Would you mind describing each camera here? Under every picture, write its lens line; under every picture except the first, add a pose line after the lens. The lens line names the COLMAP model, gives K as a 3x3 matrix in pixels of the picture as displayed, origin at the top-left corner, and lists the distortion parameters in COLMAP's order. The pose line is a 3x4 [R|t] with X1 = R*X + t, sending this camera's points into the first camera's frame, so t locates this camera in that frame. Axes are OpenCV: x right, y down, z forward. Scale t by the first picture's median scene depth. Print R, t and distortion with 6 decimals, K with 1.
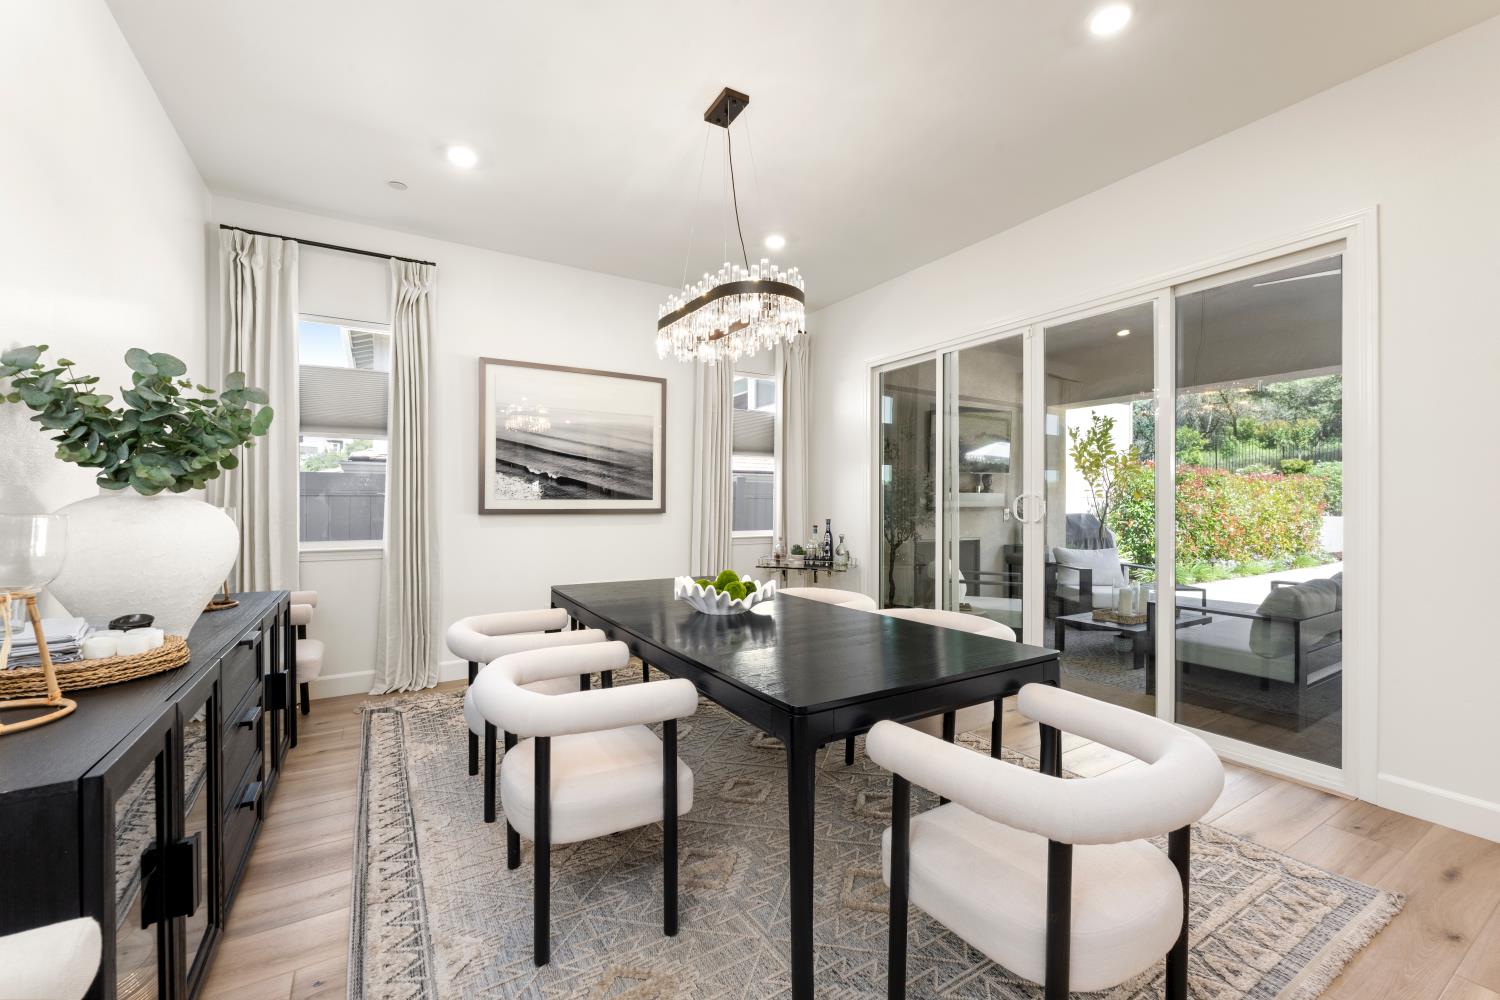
lens RADIAL K [[603.2, 0, 748.8], [0, 603.2, 501.4], [0, 0, 1]] dist [0.000491, 0.000059]
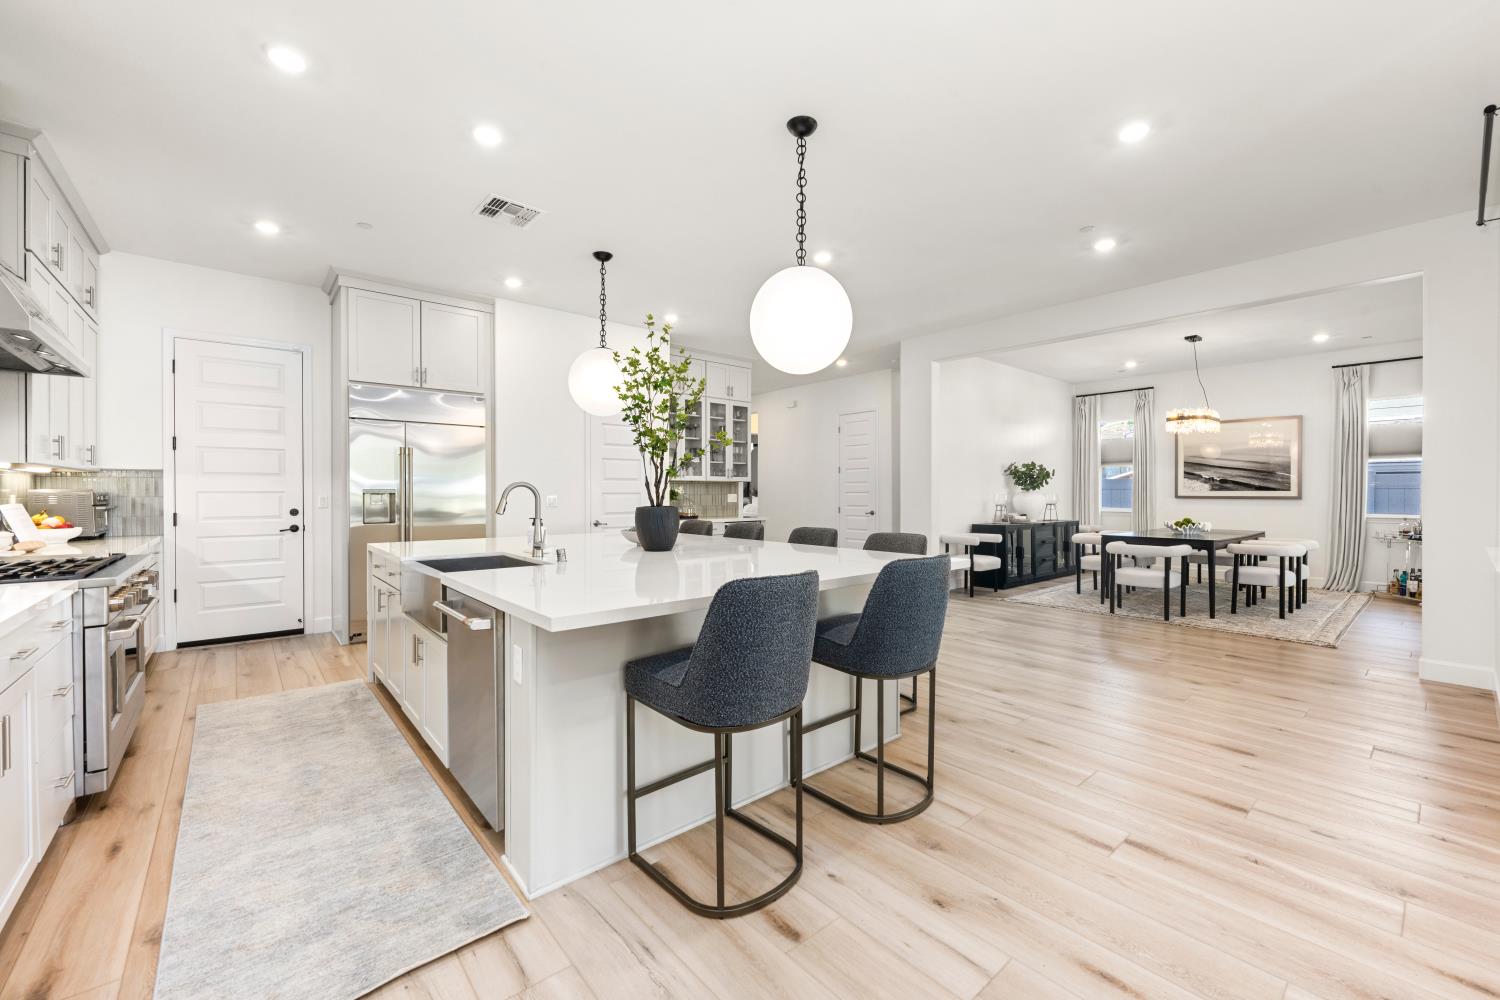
lens RADIAL K [[603.2, 0, 749.6], [0, 603.2, 498.0], [0, 0, 1]] dist [0.000491, 0.000059]
pose [[0.165560, 0.006581, -0.986178, 1.334805], [0.001162, 0.999976, 0.006868, 0.003636], [0.986199, -0.002283, 0.165548, -0.787180]]
